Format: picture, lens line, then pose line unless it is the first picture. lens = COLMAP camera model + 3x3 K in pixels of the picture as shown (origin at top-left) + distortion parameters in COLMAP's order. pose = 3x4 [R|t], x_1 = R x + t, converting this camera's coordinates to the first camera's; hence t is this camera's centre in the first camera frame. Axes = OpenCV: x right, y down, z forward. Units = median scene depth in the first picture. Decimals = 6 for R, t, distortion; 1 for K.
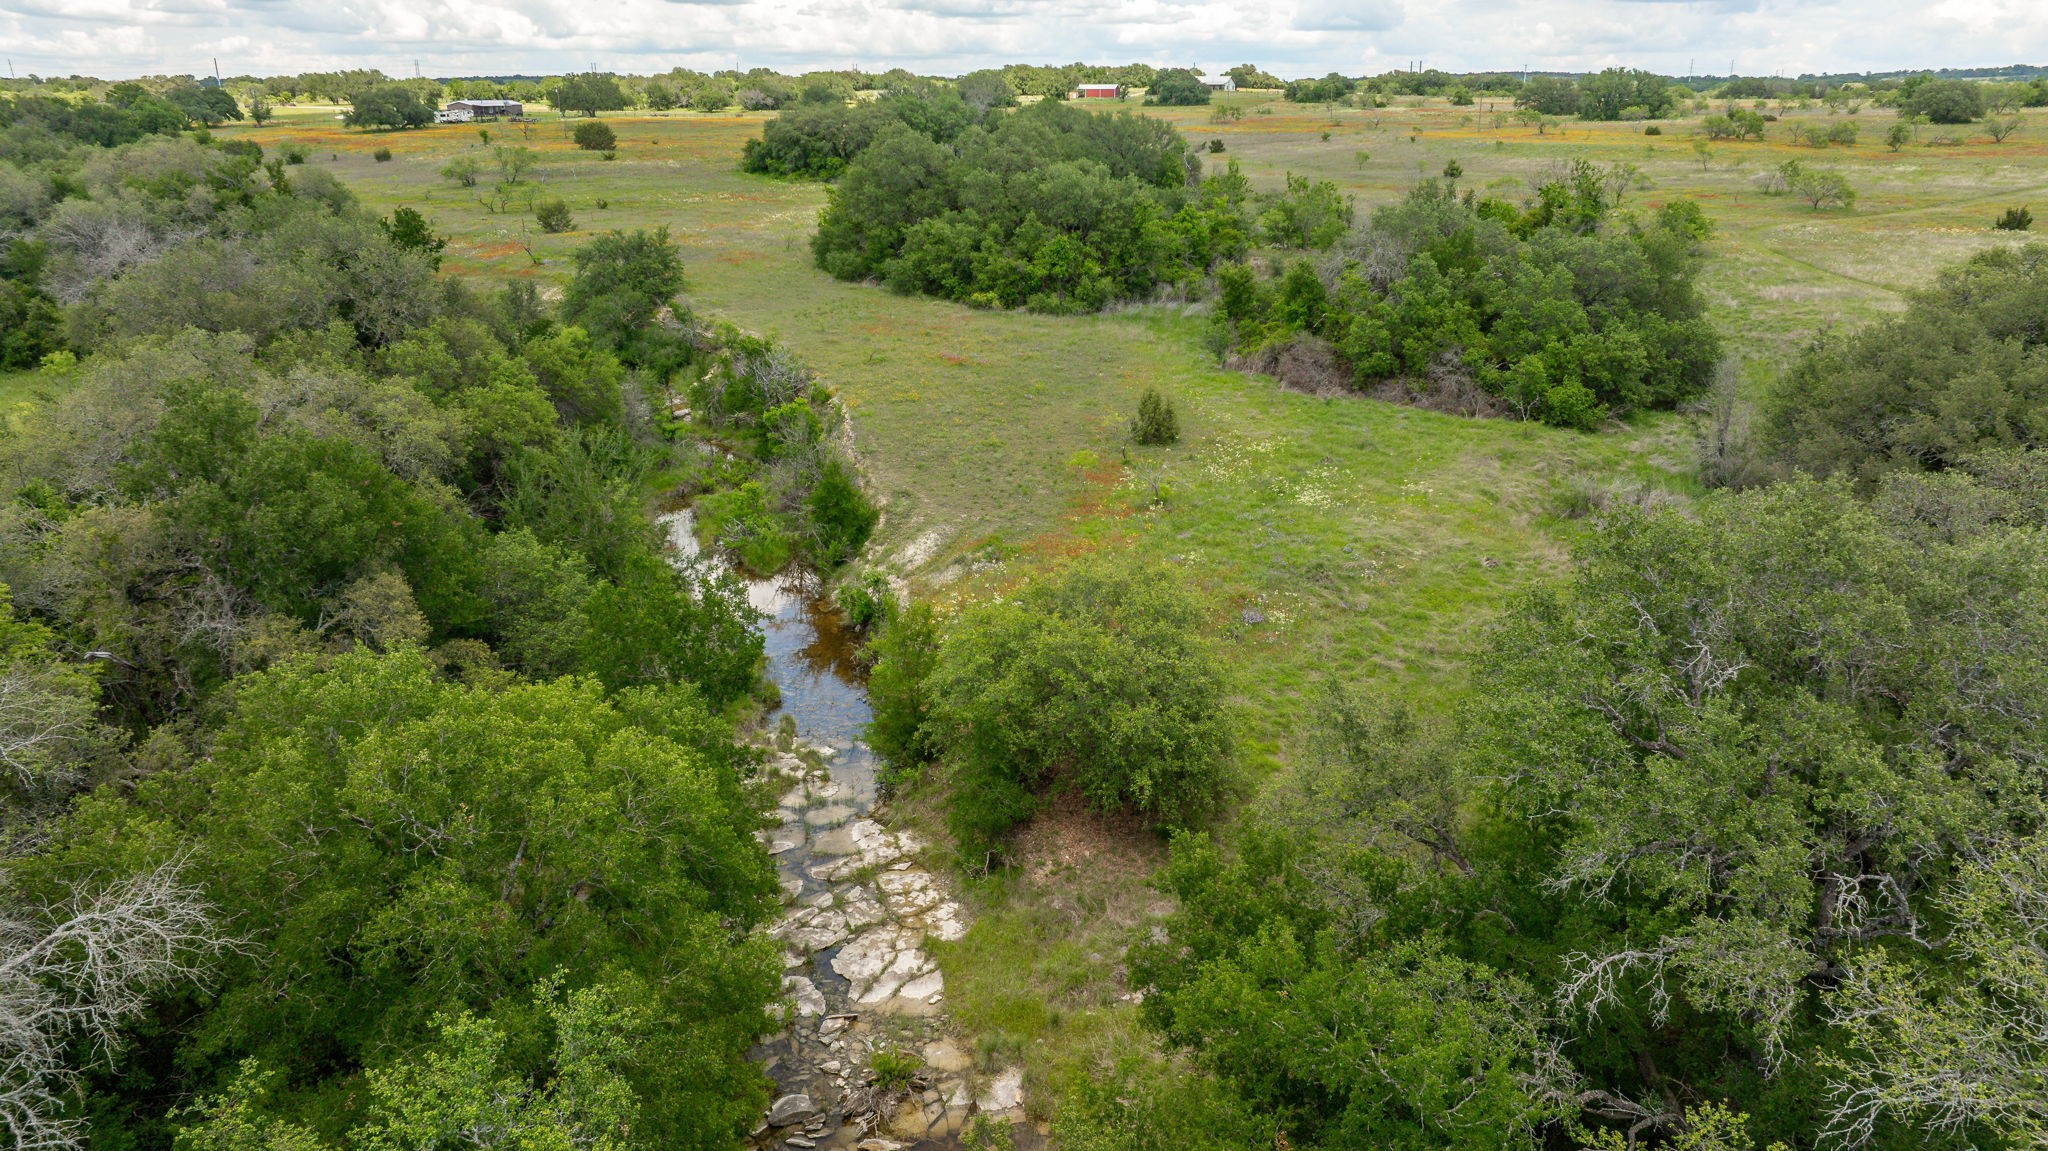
lens RADIAL K [[1563.8, 0, 1026.4], [0, 1563.8, 577.8], [0, 0, 1]] dist [0.009283, 0.004366]
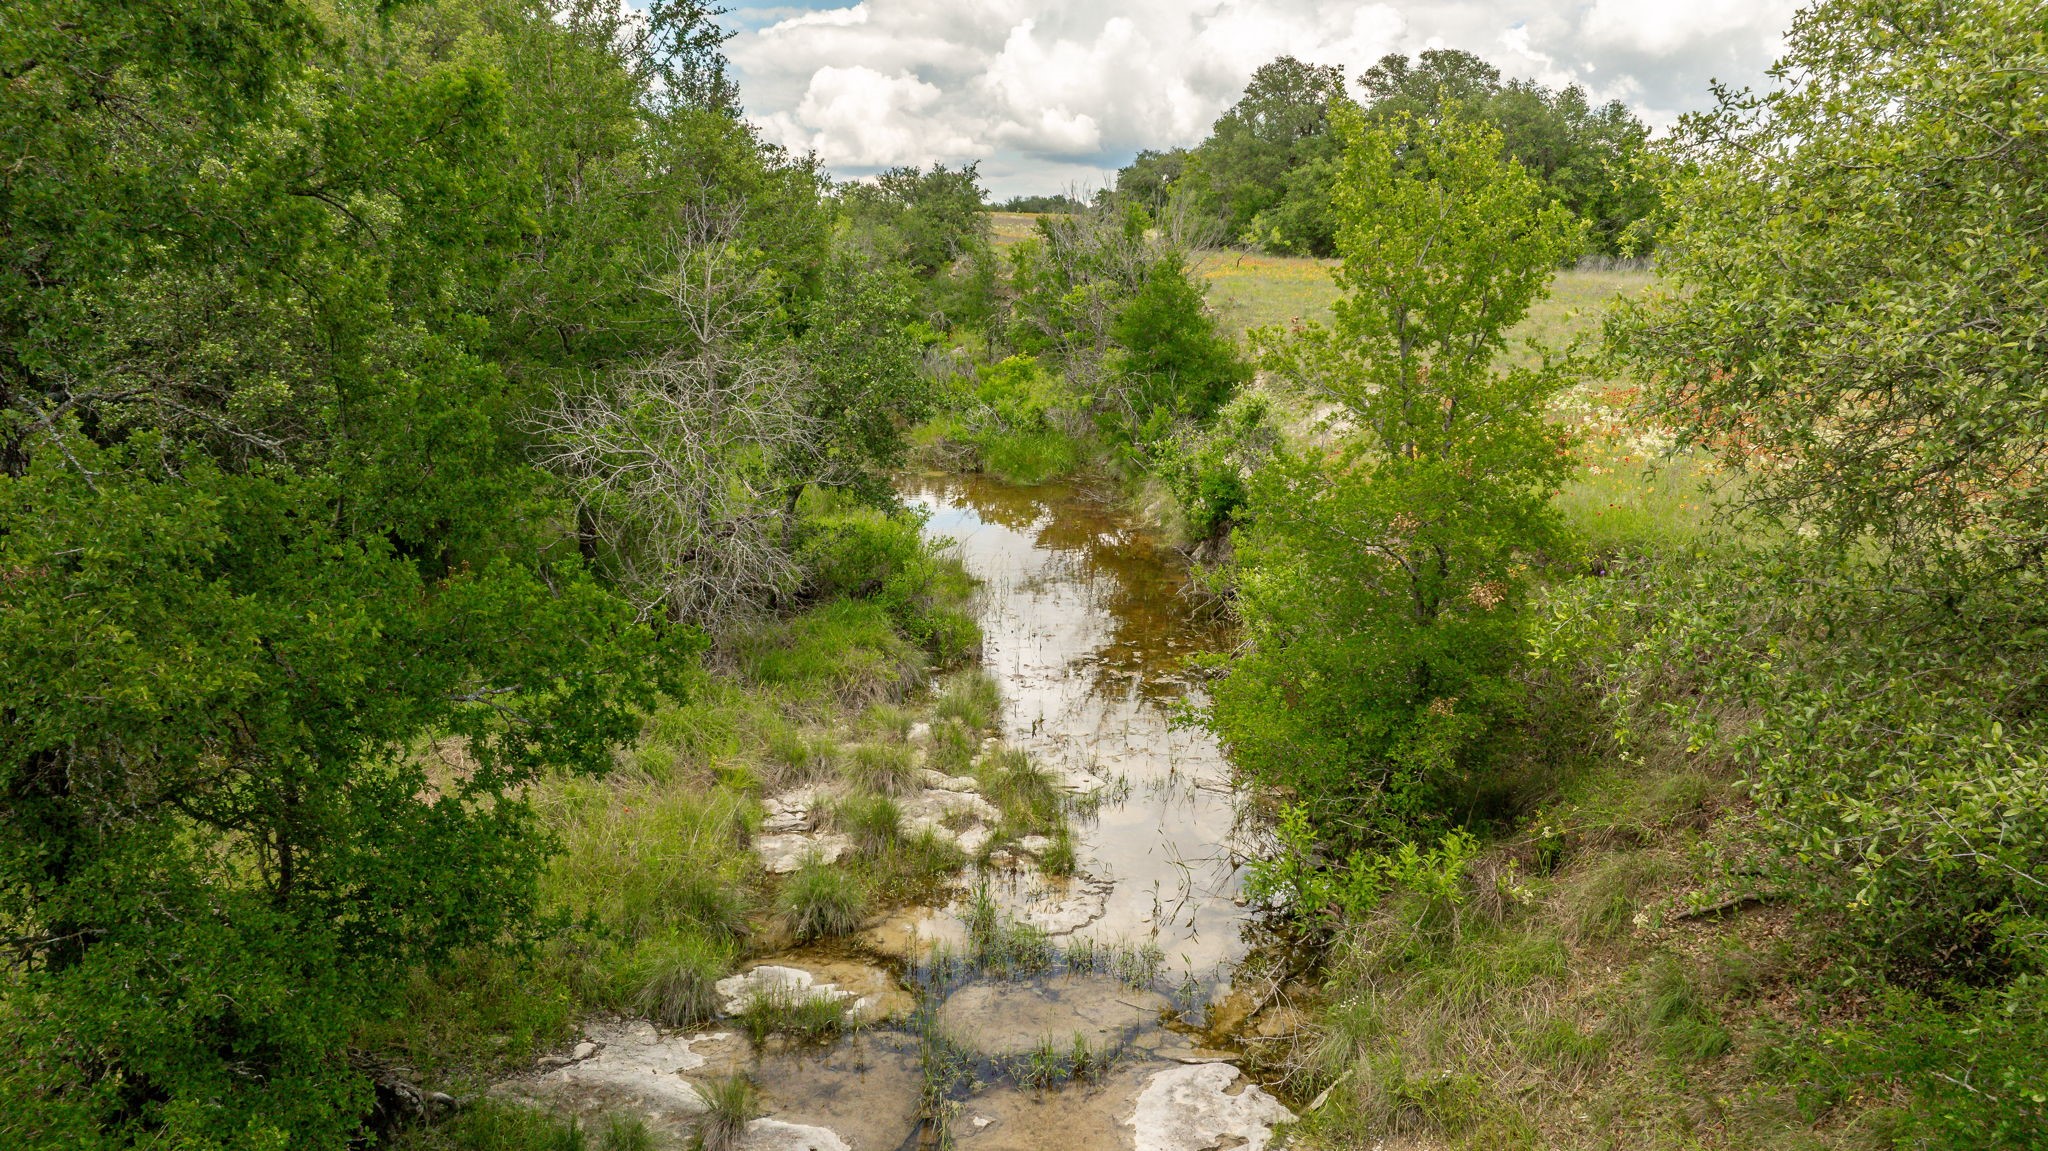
lens RADIAL K [[1563.8, 0, 1025.7], [0, 1563.8, 571.0], [0, 0, 1]] dist [0.009283, 0.004366]
pose [[0.975311, 0.063162, -0.211609, -0.080426], [-0.083550, 0.992537, -0.088827, 0.102624], [0.204420, 0.104314, 0.973309, 0.732194]]
